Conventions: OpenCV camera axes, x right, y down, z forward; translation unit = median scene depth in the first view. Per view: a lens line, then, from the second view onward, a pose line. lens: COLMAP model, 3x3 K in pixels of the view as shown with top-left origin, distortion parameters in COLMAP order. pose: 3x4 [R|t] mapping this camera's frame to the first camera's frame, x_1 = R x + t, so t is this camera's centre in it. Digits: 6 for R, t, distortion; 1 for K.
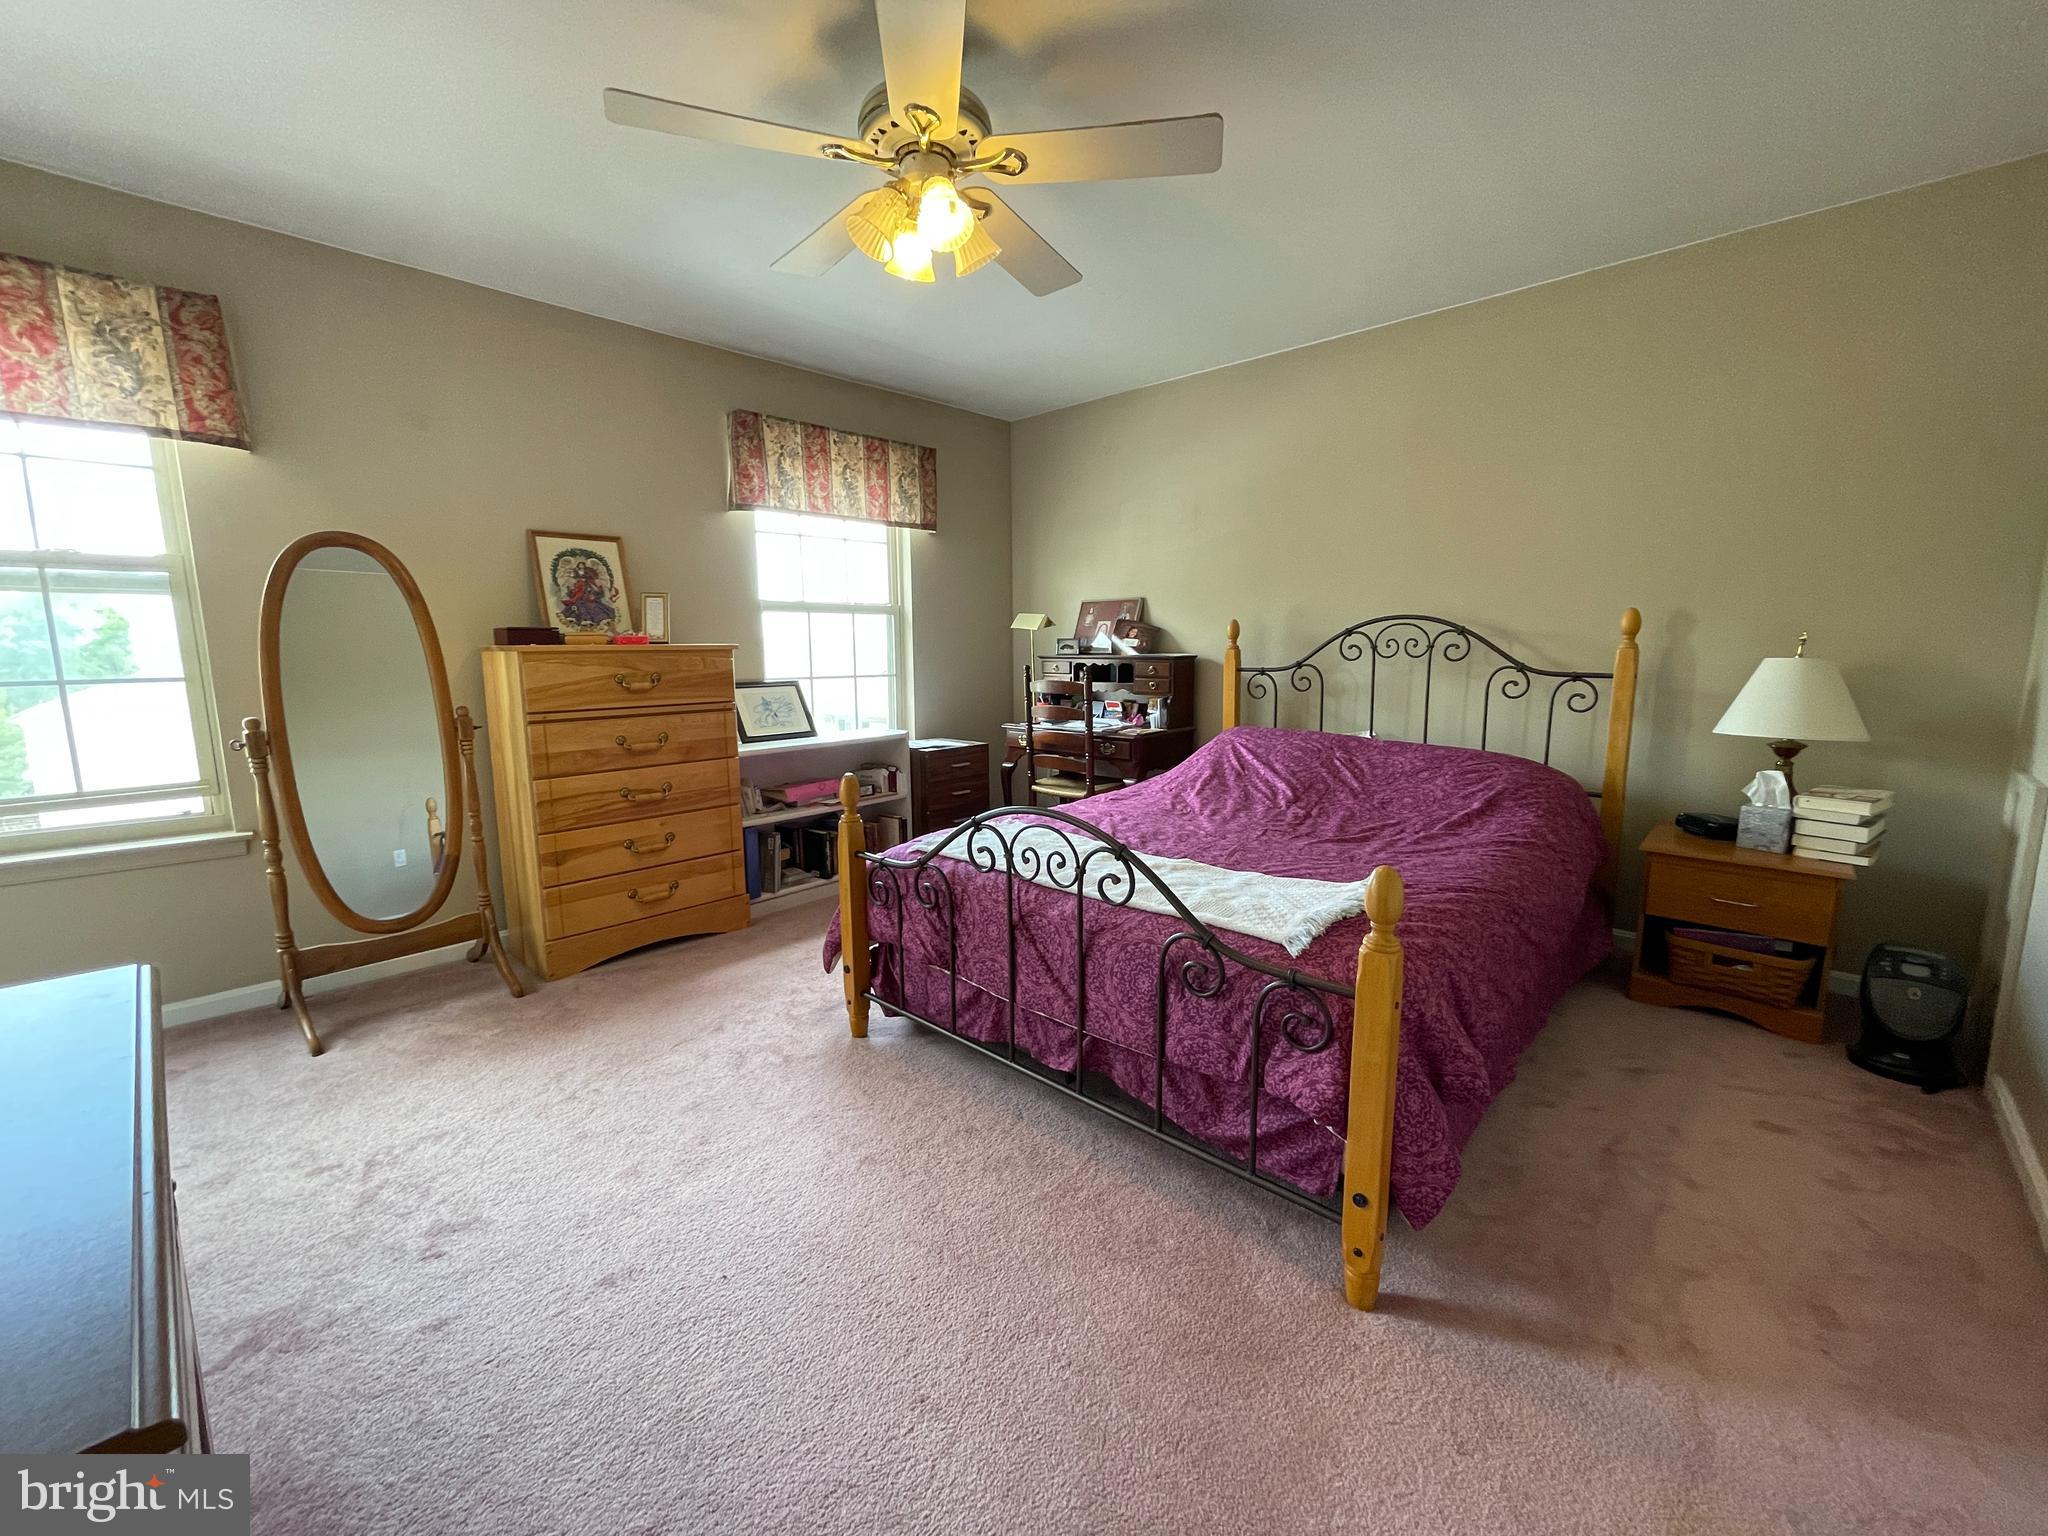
lens RADIAL K [[829.6, 0, 1022.8], [0, 829.6, 767.7], [0, 0, 1]] dist [-0.001207, -0.000186]
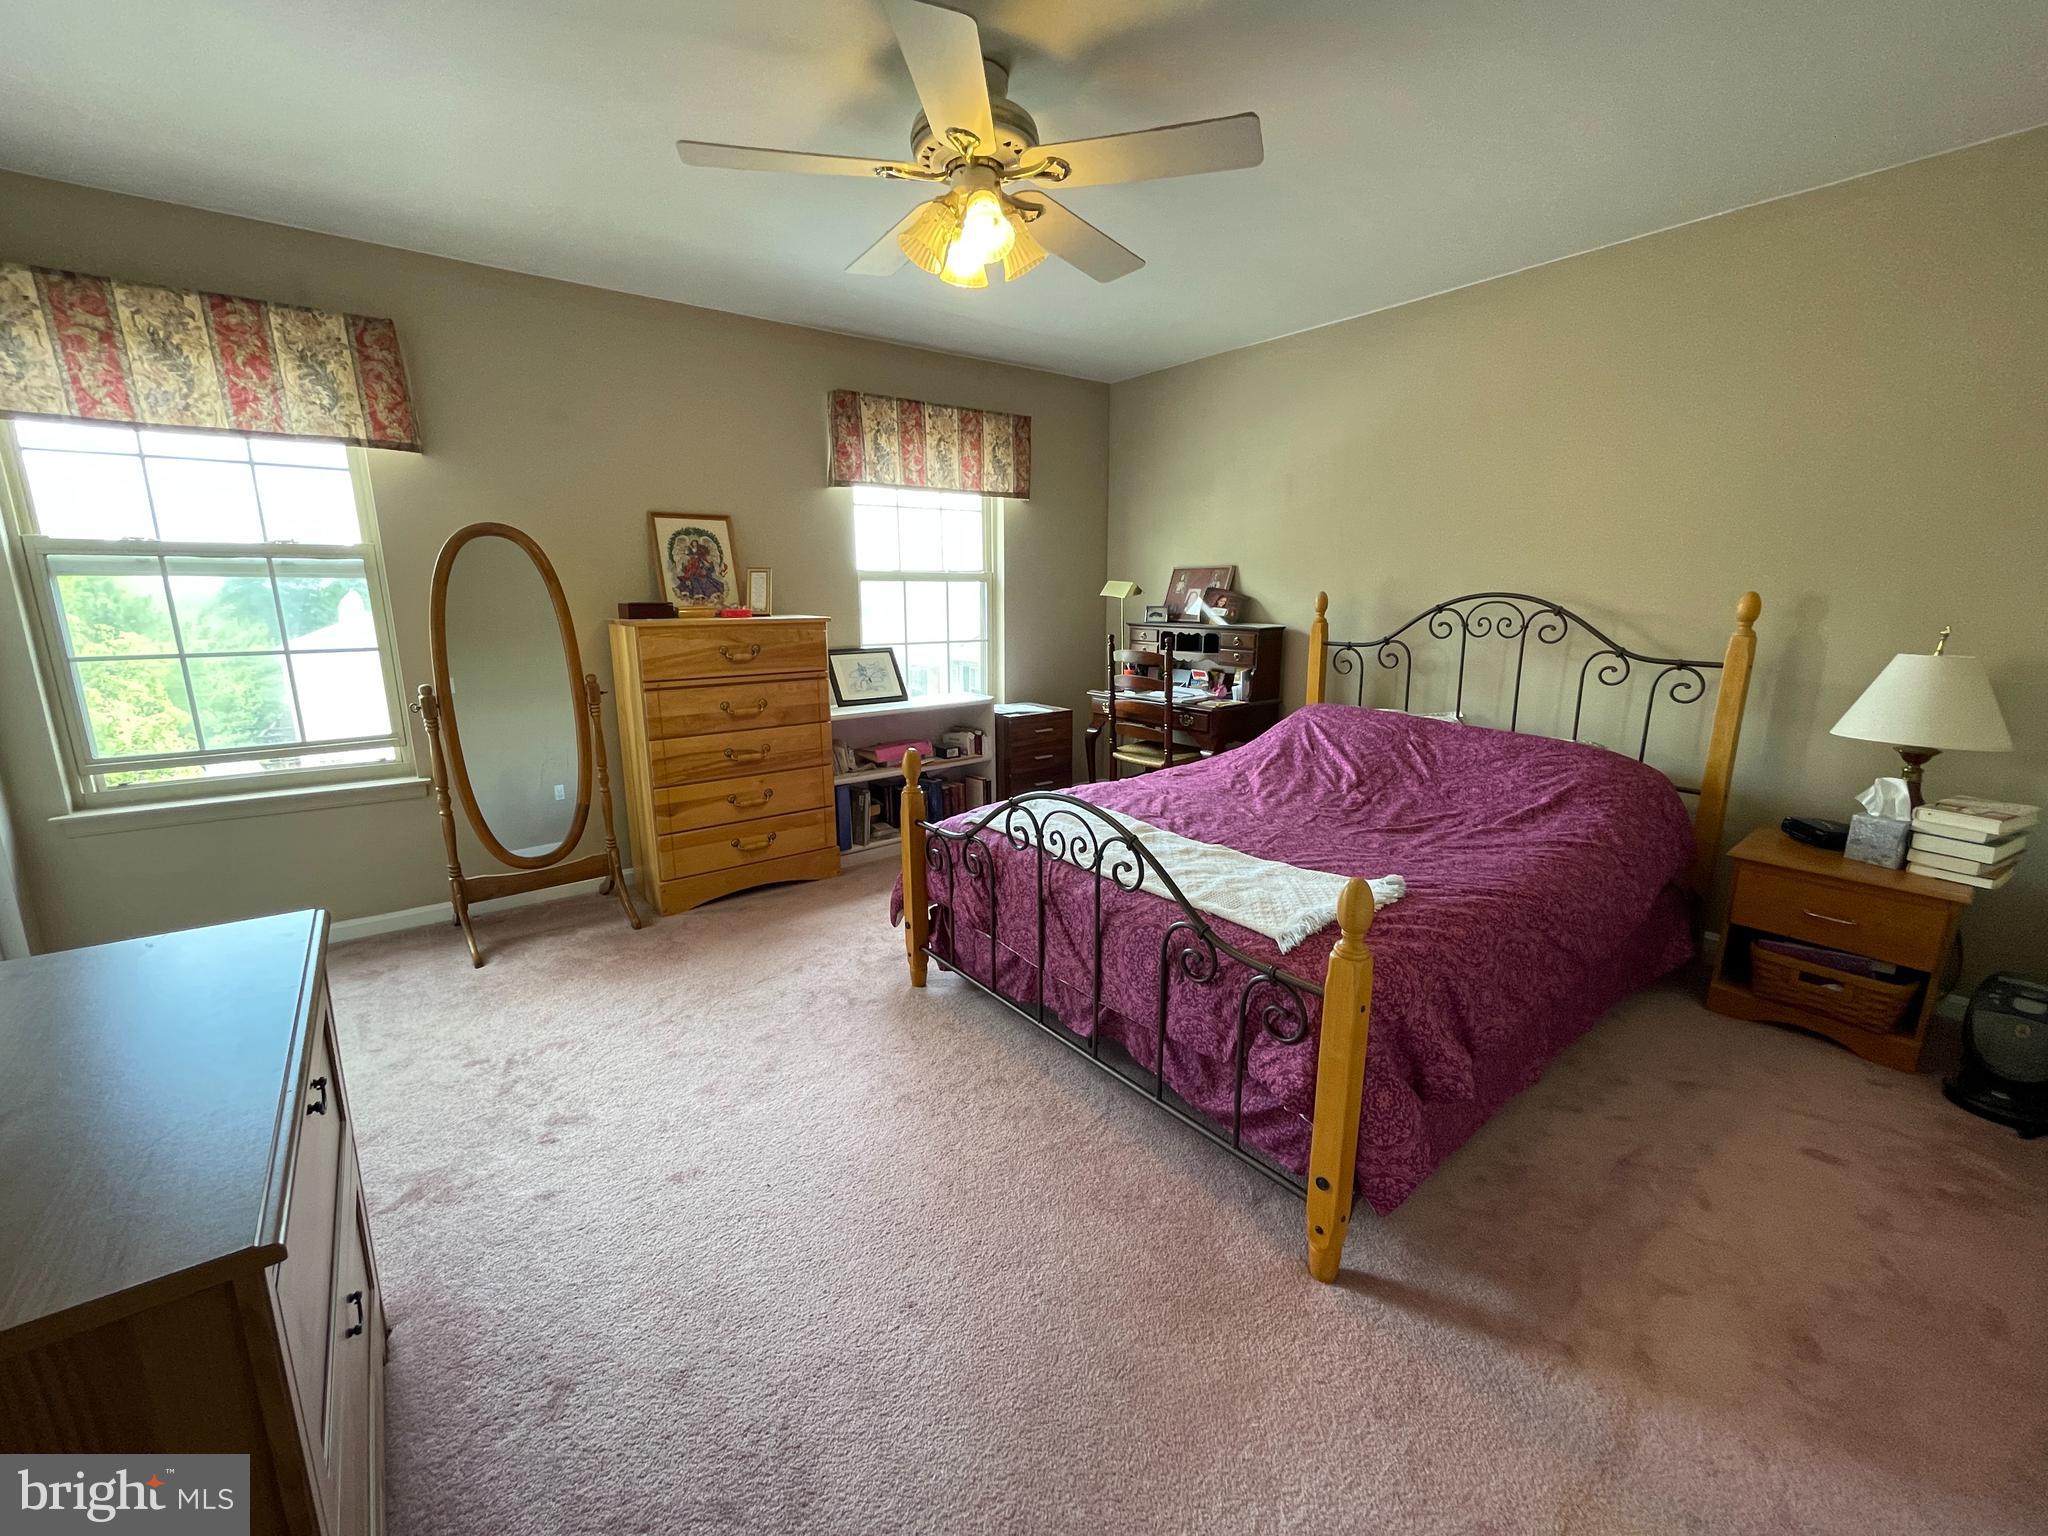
lens RADIAL K [[827.0, 0, 1020.8], [0, 827.0, 769.2], [0, 0, 1]] dist [-0.002277, -0.000188]
pose [[0.987980, 0.038251, -0.149772, 0.094749], [-0.028325, 0.997293, 0.067856, -0.043193], [0.151963, -0.062798, 0.986389, -0.046427]]
